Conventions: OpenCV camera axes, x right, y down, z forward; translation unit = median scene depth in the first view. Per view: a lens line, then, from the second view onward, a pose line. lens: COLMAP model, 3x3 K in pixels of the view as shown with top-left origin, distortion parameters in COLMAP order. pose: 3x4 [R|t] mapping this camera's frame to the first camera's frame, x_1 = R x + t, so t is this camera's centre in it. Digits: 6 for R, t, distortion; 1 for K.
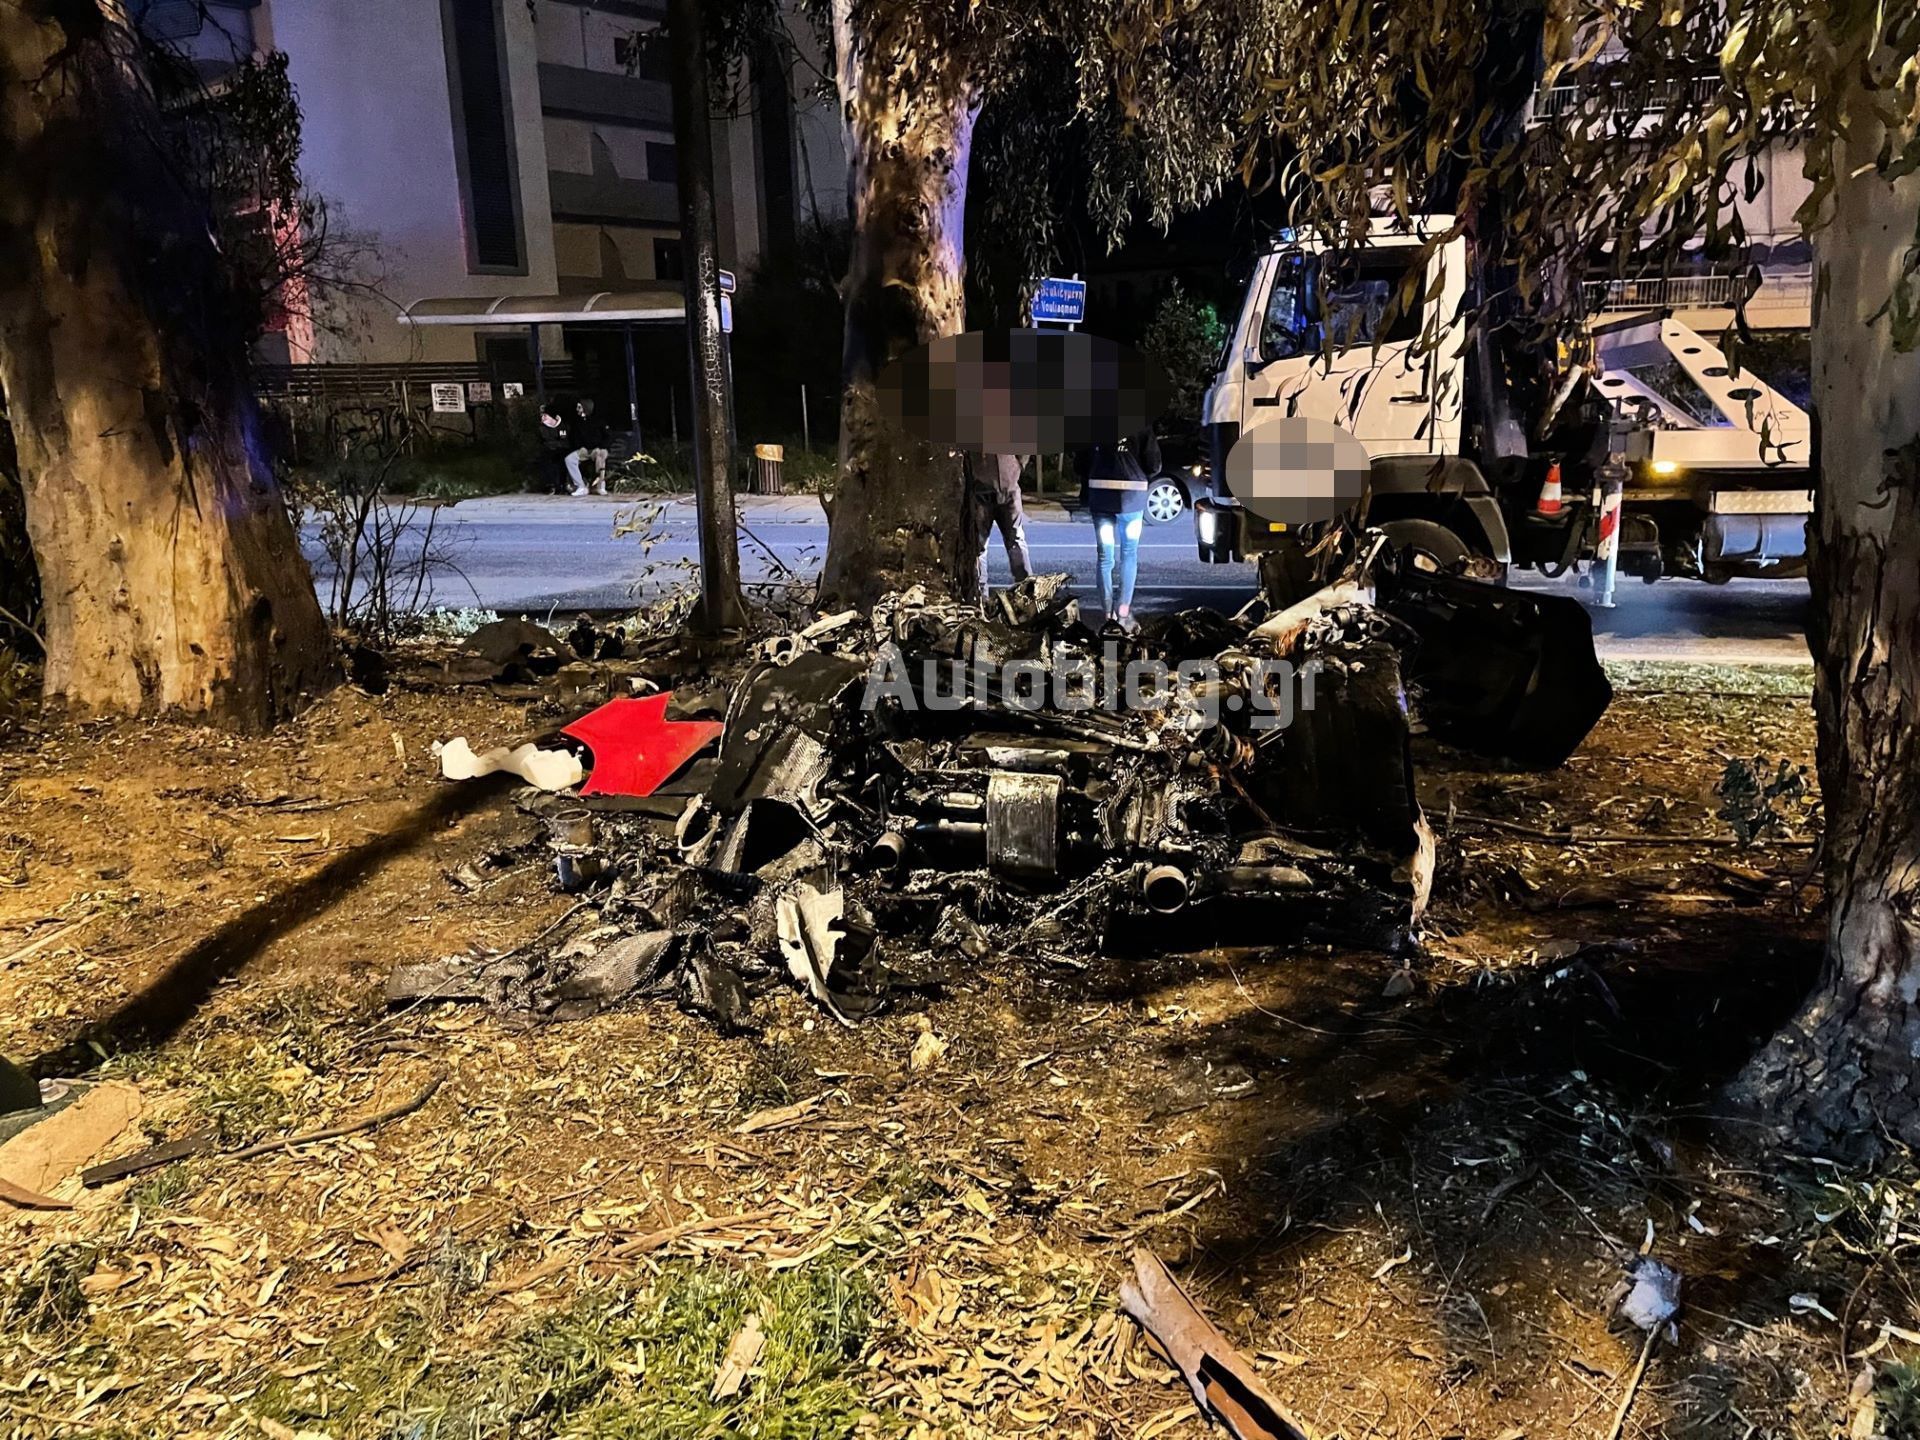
lens RADIAL K [[1462.8, 0, 980.3], [0, 1462.8, 684.3], [0, 0, 1]] dist [0.099953, -0.128691]
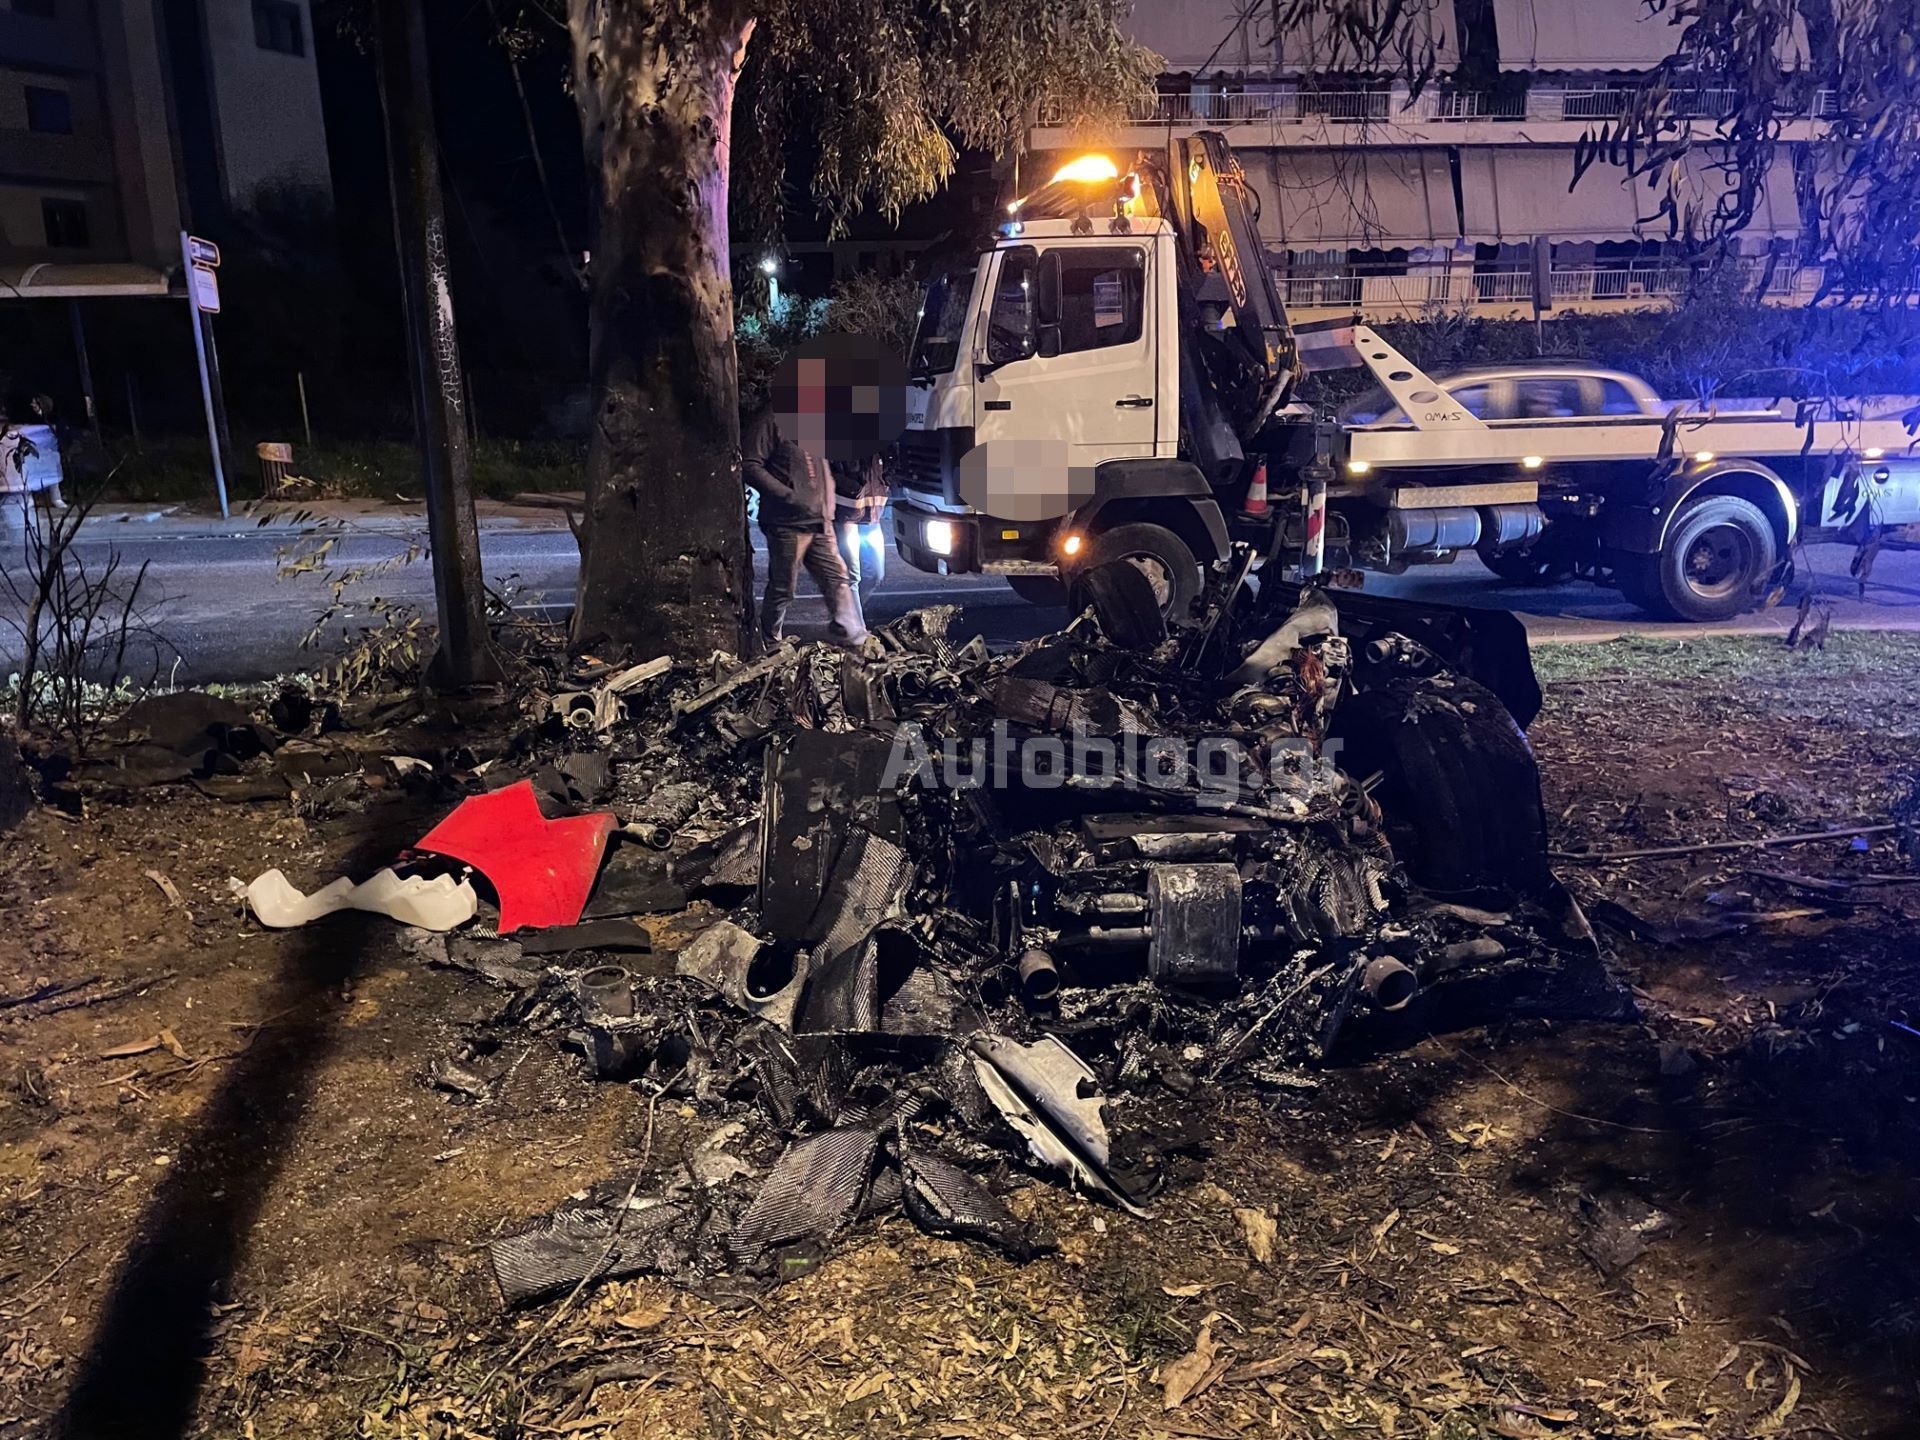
lens RADIAL K [[1451.0, 0, 960.3], [0, 1451.0, 705.8], [0, 0, 1]] dist [0.090990, -0.116323]
pose [[0.938548, -0.075254, 0.336844, -0.279107], [0.067206, 0.997107, 0.035509, -0.052313], [-0.338541, -0.010689, 0.940891, 0.183340]]
